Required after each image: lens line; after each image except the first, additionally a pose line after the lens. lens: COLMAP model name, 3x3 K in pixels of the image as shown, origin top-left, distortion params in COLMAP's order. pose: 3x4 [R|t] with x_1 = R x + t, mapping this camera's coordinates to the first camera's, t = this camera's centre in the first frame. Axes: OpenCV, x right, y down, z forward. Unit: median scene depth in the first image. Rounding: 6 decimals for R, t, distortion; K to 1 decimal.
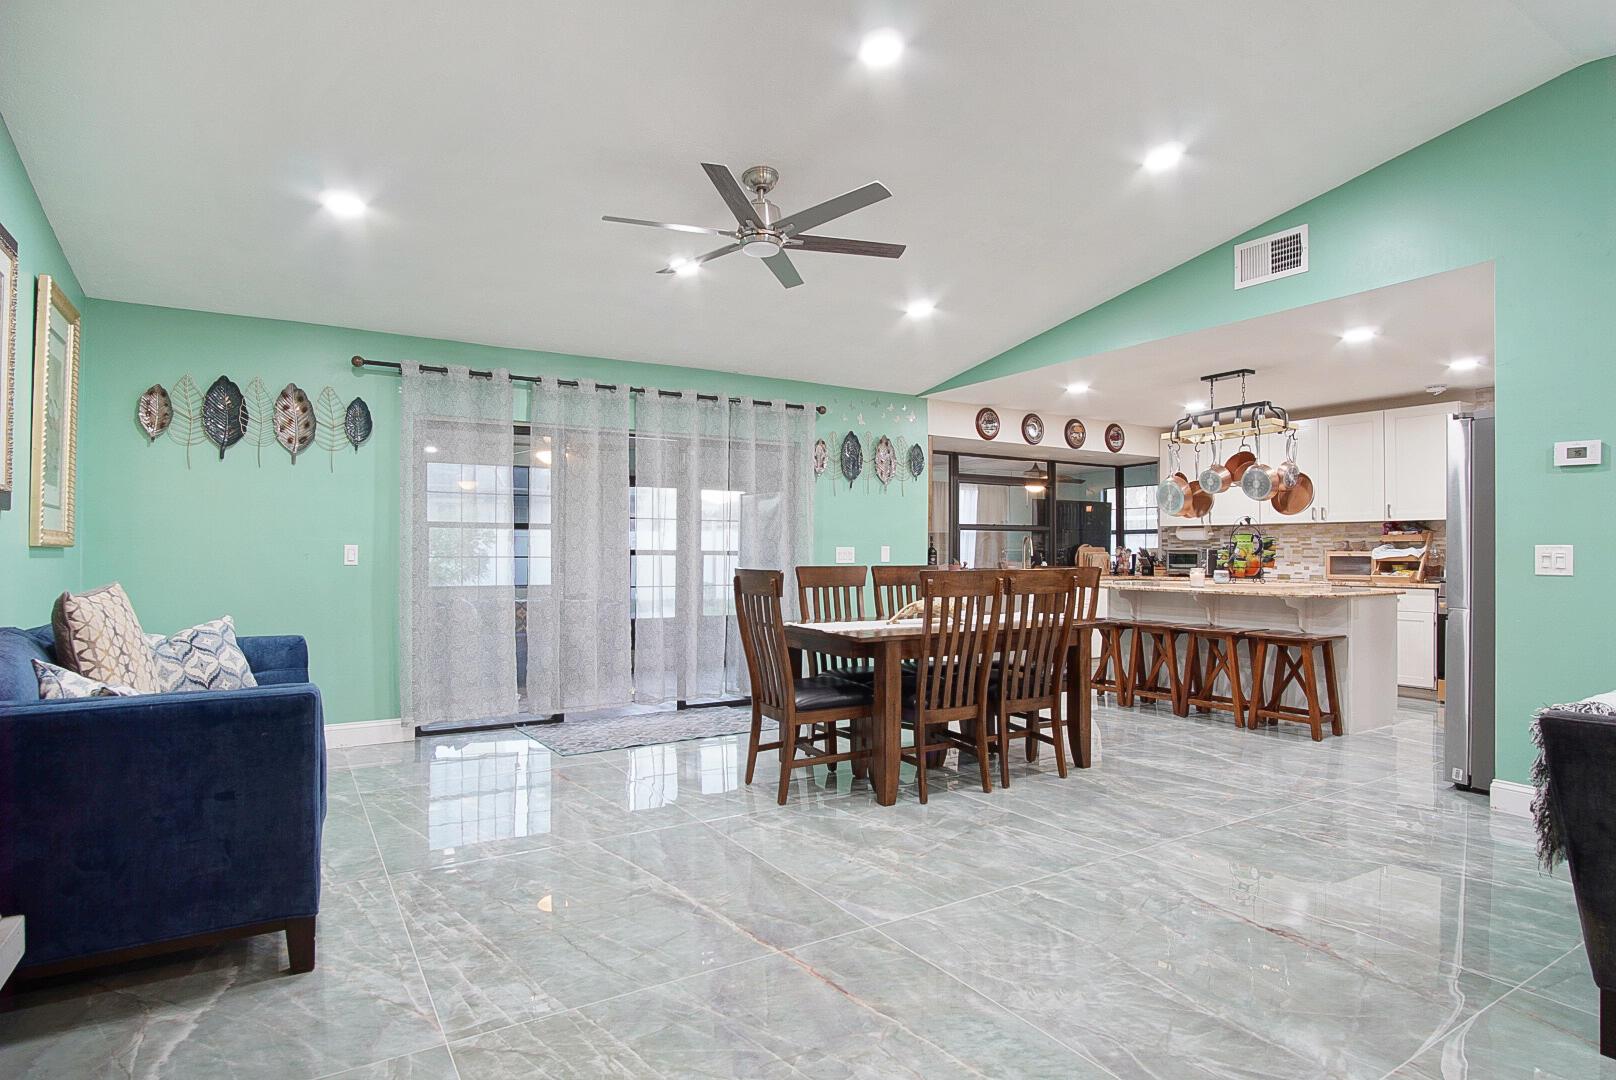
lens RADIAL K [[867.8, 0, 807.5], [0, 867.8, 543.6], [0, 0, 1]] dist [-0.031746, 0.007013]
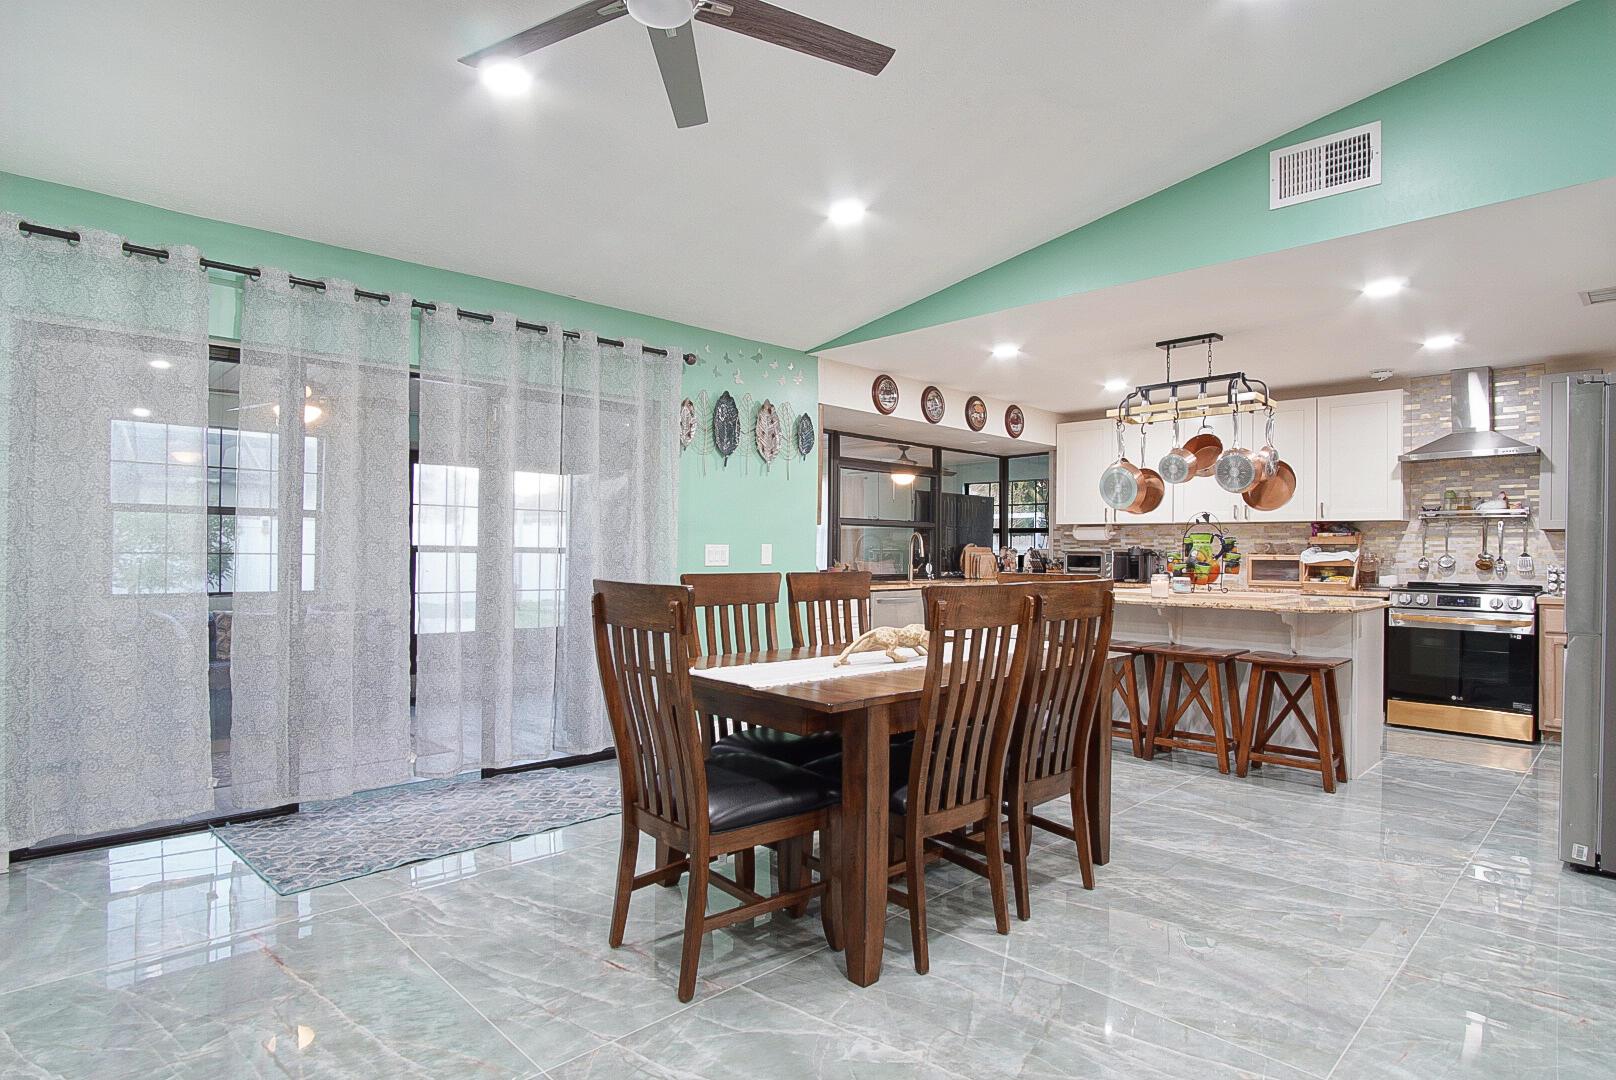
lens RADIAL K [[867.8, 0, 810.0], [0, 867.8, 547.0], [0, 0, 1]] dist [-0.031746, 0.007013]
pose [[0.975671, 0.008772, 0.219063, -0.050870], [-0.010168, 0.999935, 0.005246, 0.001542], [-0.219003, -0.007345, 0.975697, 0.292698]]
